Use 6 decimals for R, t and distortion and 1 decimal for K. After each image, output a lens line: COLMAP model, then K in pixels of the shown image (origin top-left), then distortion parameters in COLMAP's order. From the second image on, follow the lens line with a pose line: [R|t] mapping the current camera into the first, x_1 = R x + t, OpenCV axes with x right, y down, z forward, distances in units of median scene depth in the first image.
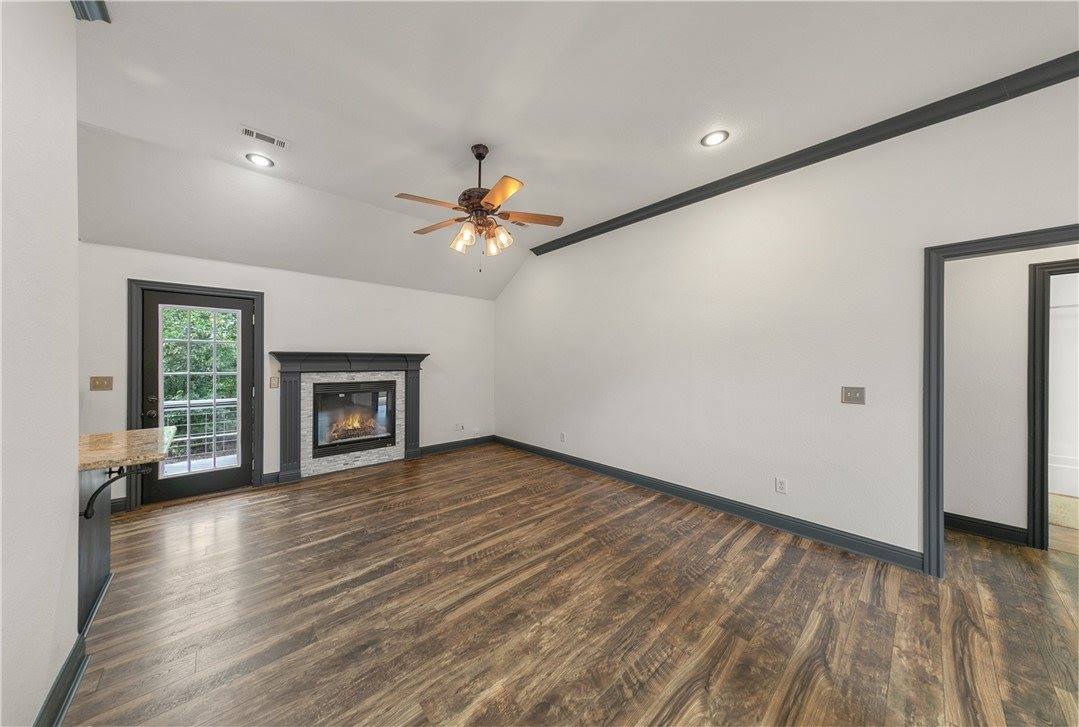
lens RADIAL K [[346.1, 0, 527.2], [0, 346.1, 360.8], [0, 0, 1]] dist [0.005969, -0.000541]
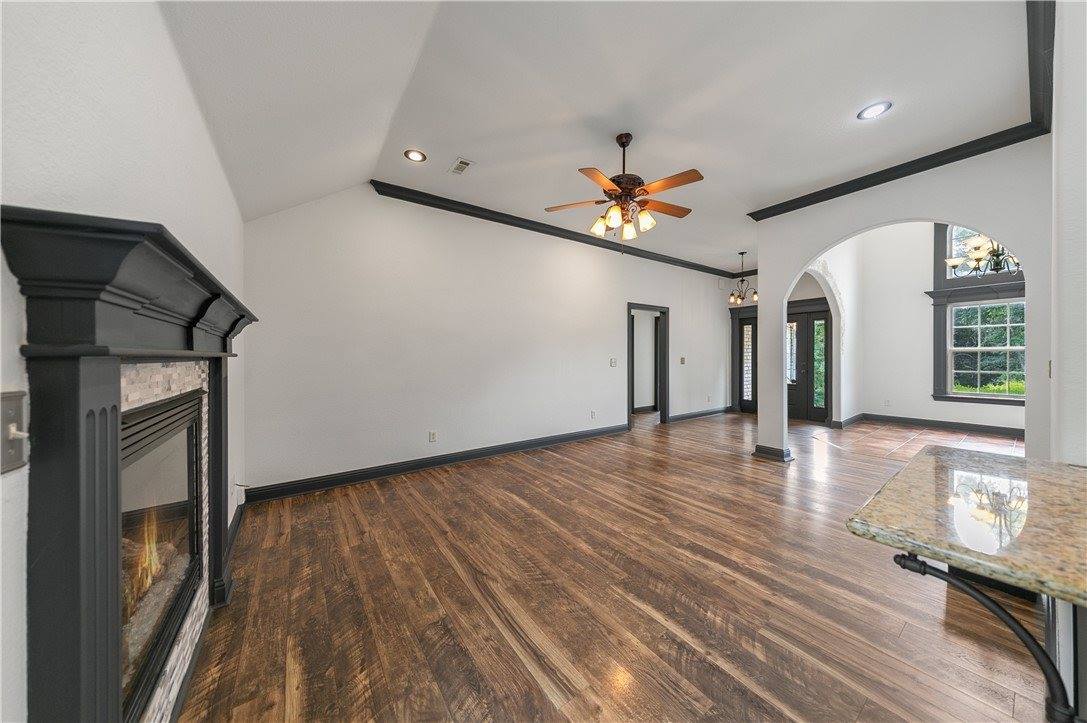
lens RADIAL K [[348.7, 0, 538.2], [0, 348.7, 352.6], [0, 0, 1]] dist [0.005969, -0.000541]
pose [[0.123867, 0.004932, 0.992287, -1.026704], [0.006169, 0.999964, -0.005740, 0.034562], [-0.992280, 0.006832, 0.123832, 0.939152]]
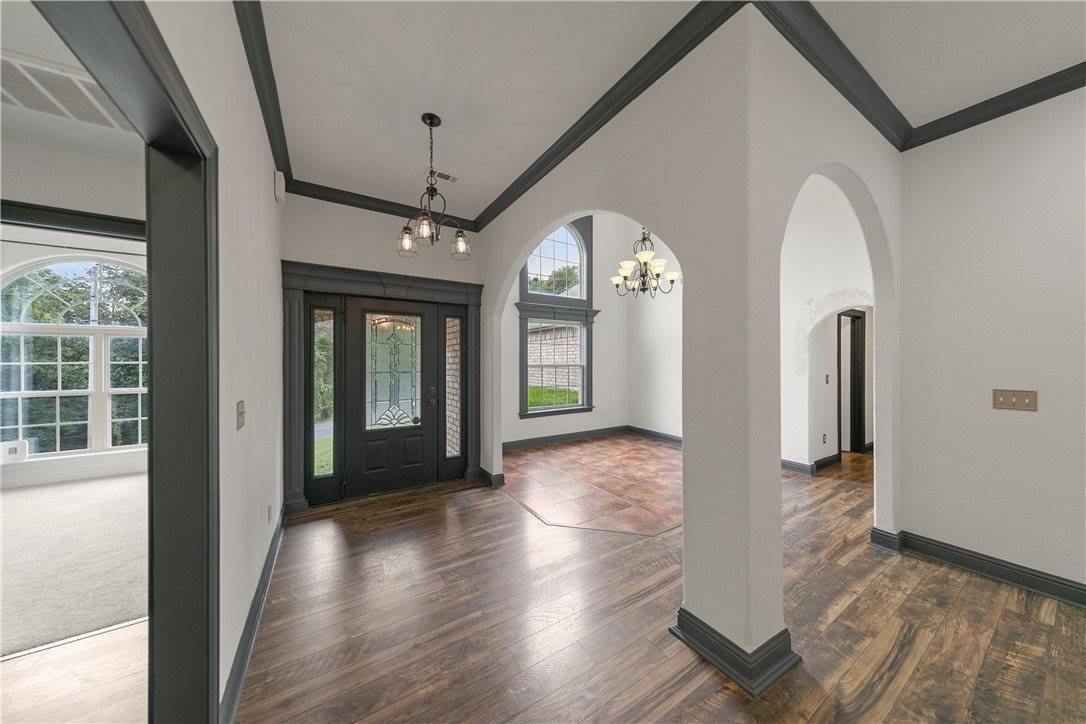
lens RADIAL K [[348.4, 0, 542.1], [0, 348.4, 359.8], [0, 0, 1]] dist [0.005969, -0.000541]
pose [[-0.987003, -0.001434, 0.160696, 0.620320], [-0.002280, 0.999985, -0.005079, 0.002247], [-0.160686, -0.005380, -0.986991, 0.765990]]
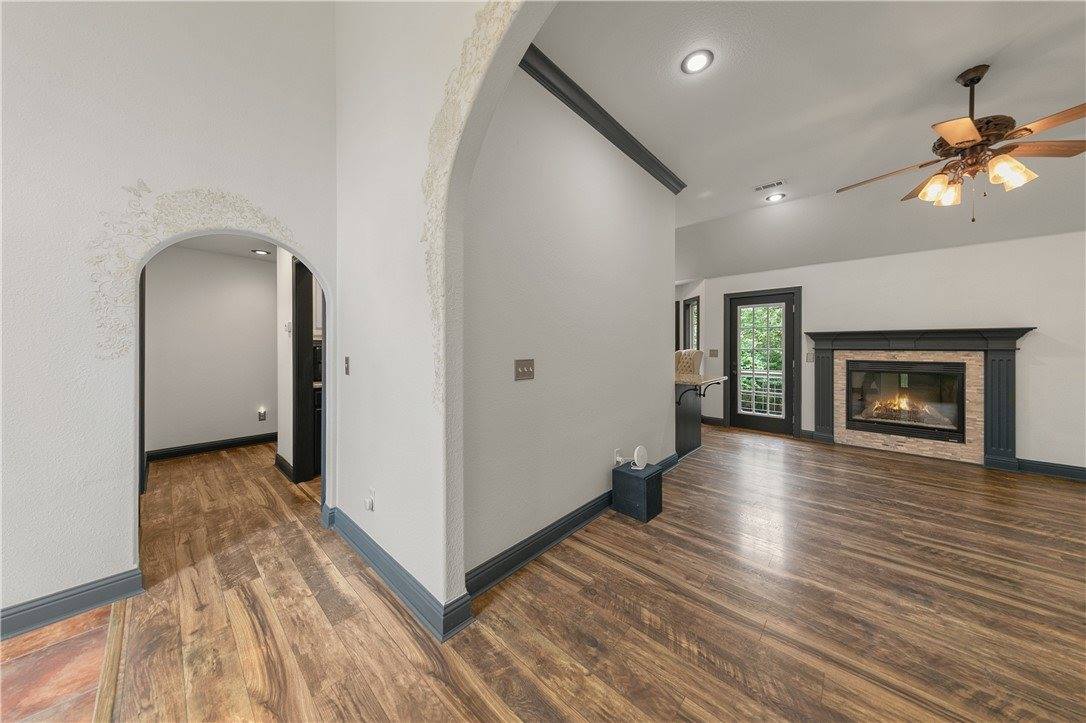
lens RADIAL K [[348.4, 0, 546.5], [0, 348.4, 343.5], [0, 0, 1]] dist [0.005969, -0.000541]
pose [[0.106786, -0.012416, -0.994205, 0.485388], [0.001299, 0.999923, -0.012348, 0.032070], [0.994281, 0.000028, 0.106794, -0.068849]]
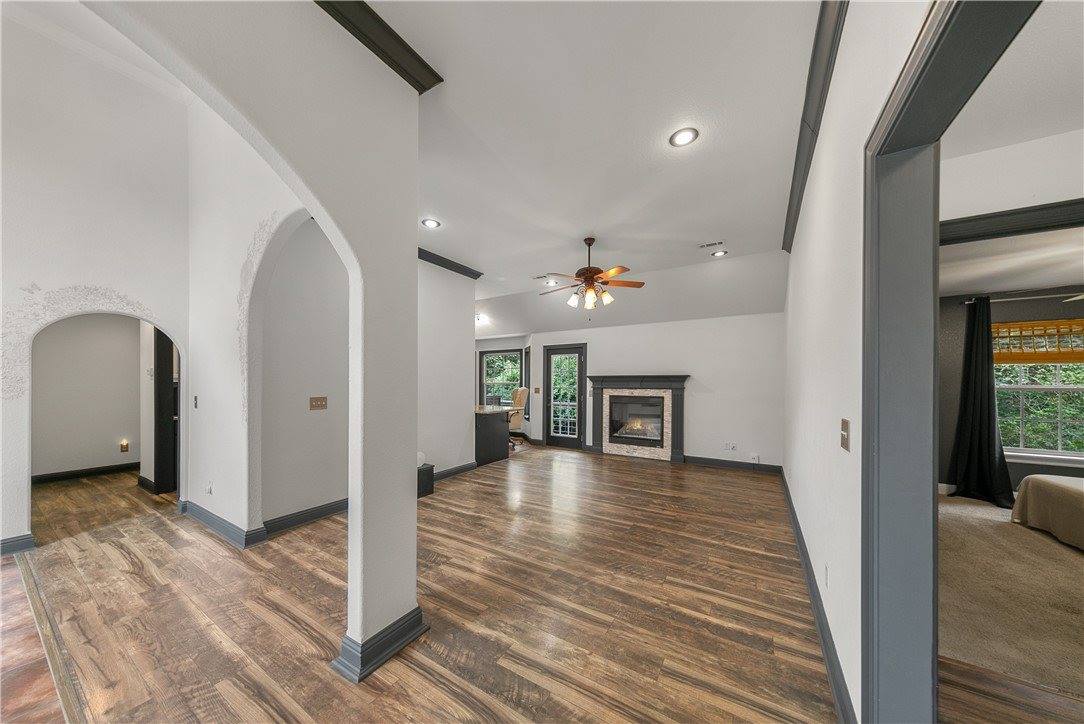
lens RADIAL K [[347.7, 0, 534.9], [0, 347.7, 379.8], [0, 0, 1]] dist [0.005969, -0.000541]
pose [[0.287829, -0.009640, -0.957633, 1.046061], [0.001236, 0.999952, -0.009694, 0.011067], [0.957681, 0.001607, 0.287827, 0.284304]]
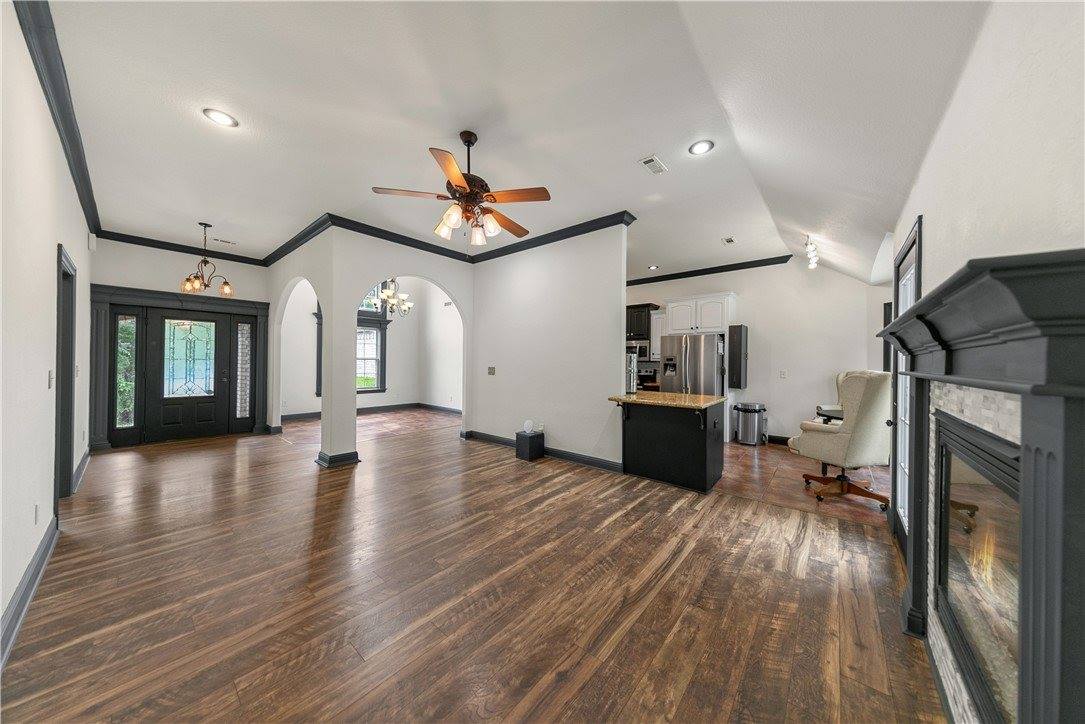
lens RADIAL K [[348.0, 0, 557.5], [0, 348.0, 358.4], [0, 0, 1]] dist [0.005969, -0.000541]
pose [[-0.985517, -0.016188, -0.168802, -0.187868], [-0.014805, 0.999846, -0.009449, 0.023406], [0.168929, -0.006814, -0.985605, 1.694655]]
